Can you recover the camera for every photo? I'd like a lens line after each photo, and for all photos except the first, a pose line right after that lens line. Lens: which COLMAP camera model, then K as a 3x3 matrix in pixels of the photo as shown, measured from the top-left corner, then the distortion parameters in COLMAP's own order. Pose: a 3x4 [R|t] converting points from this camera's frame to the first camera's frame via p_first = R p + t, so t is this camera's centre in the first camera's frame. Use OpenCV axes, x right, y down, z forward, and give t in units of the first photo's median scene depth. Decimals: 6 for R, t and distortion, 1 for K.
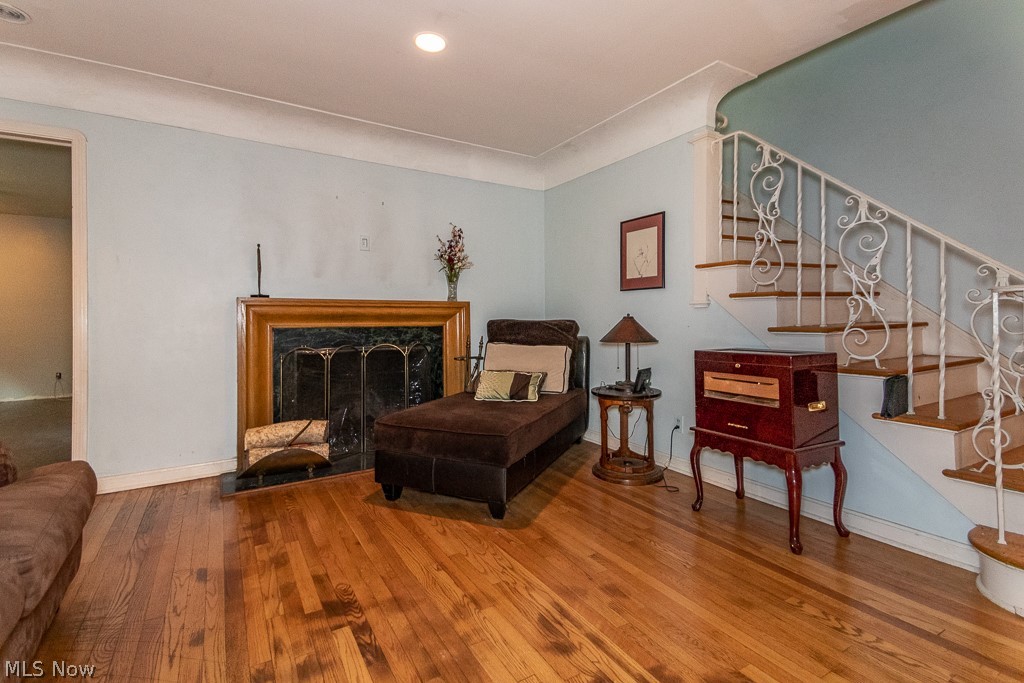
lens RADIAL K [[478.1, 0, 514.5], [0, 478.1, 319.7], [0, 0, 1]] dist [0.029312, -0.000114]
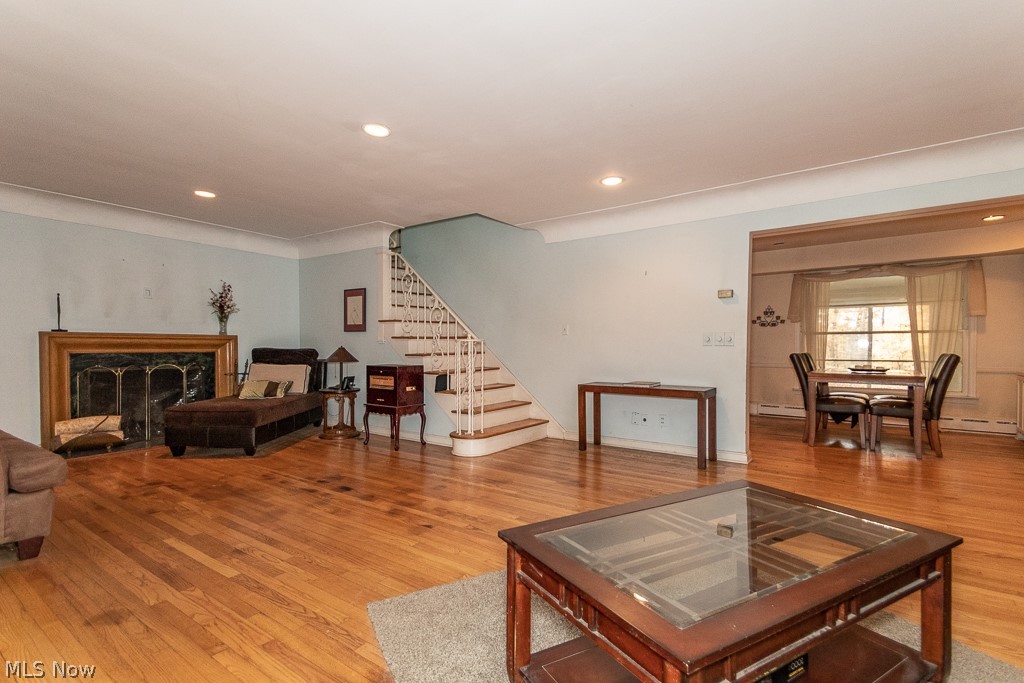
lens RADIAL K [[465.0, 0, 511.2], [0, 465.0, 355.2], [0, 0, 1]] dist [0.070653, -0.026957]
pose [[0.918981, 0.001220, 0.394300, 0.128794], [-0.009853, 0.999754, 0.019873, -0.018102], [-0.394179, -0.022148, 0.918767, -0.823341]]
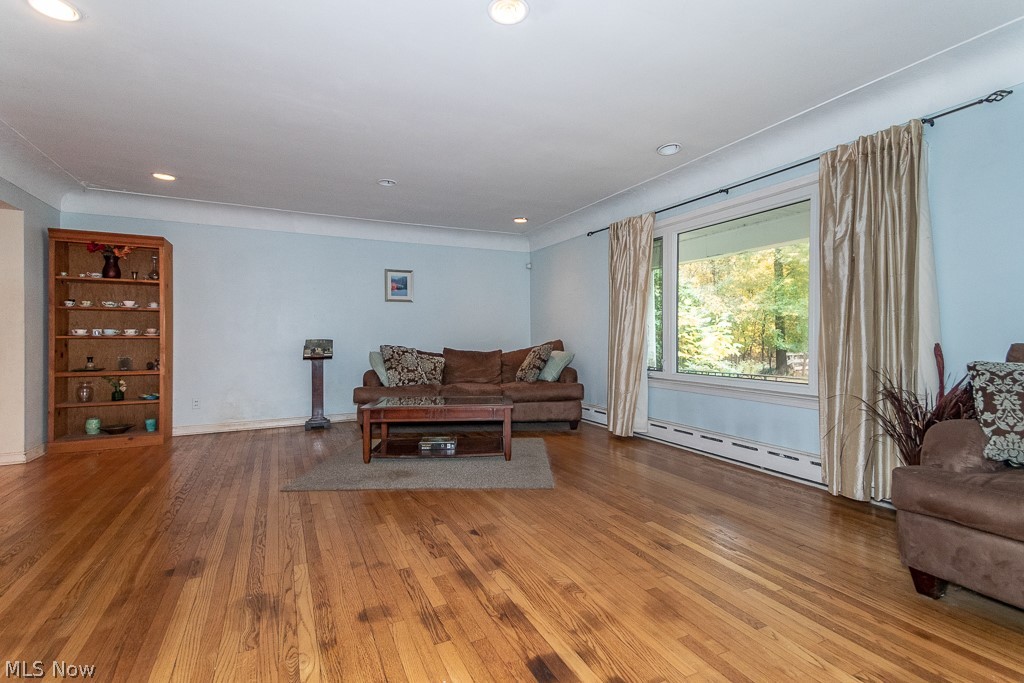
lens RADIAL K [[473.5, 0, 505.8], [0, 473.5, 343.7], [0, 0, 1]] dist [0.070951, -0.029736]
pose [[-0.994704, 0.010105, 0.102286, 0.191114], [0.010834, 0.999920, 0.006577, -0.003588], [-0.102212, 0.007651, -0.994733, 0.754009]]
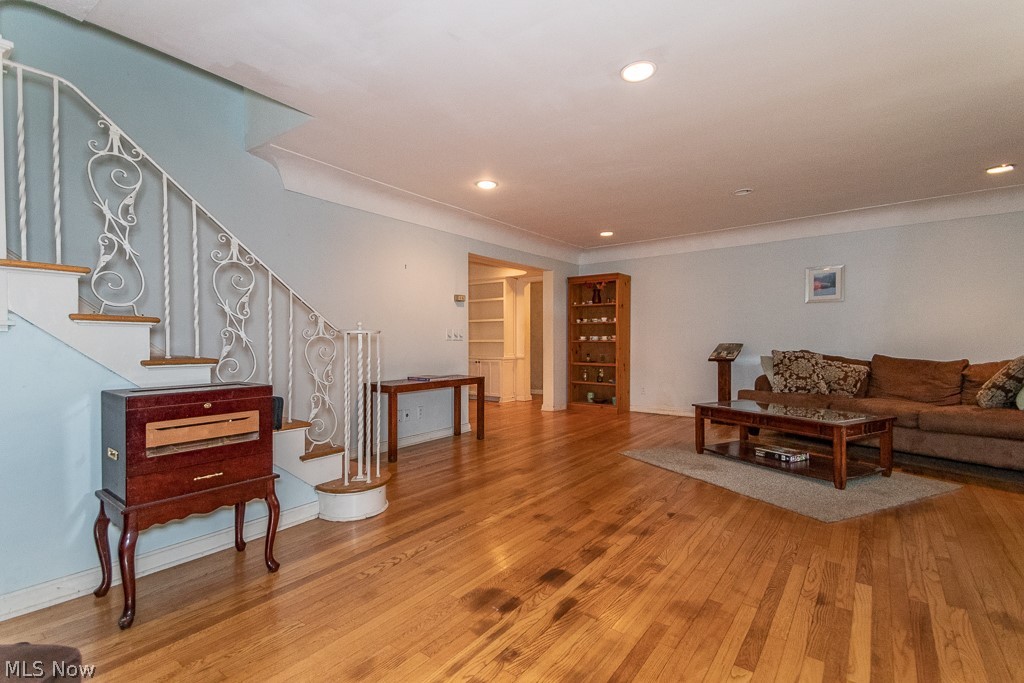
lens RADIAL K [[465.0, 0, 511.2], [0, 465.0, 355.2], [0, 0, 1]] dist [0.070653, -0.026957]
pose [[-0.364654, -0.020050, 0.930927, -0.373144], [0.000094, 0.999767, 0.021570, -0.008521], [-0.931143, 0.007953, -0.364567, 0.585504]]
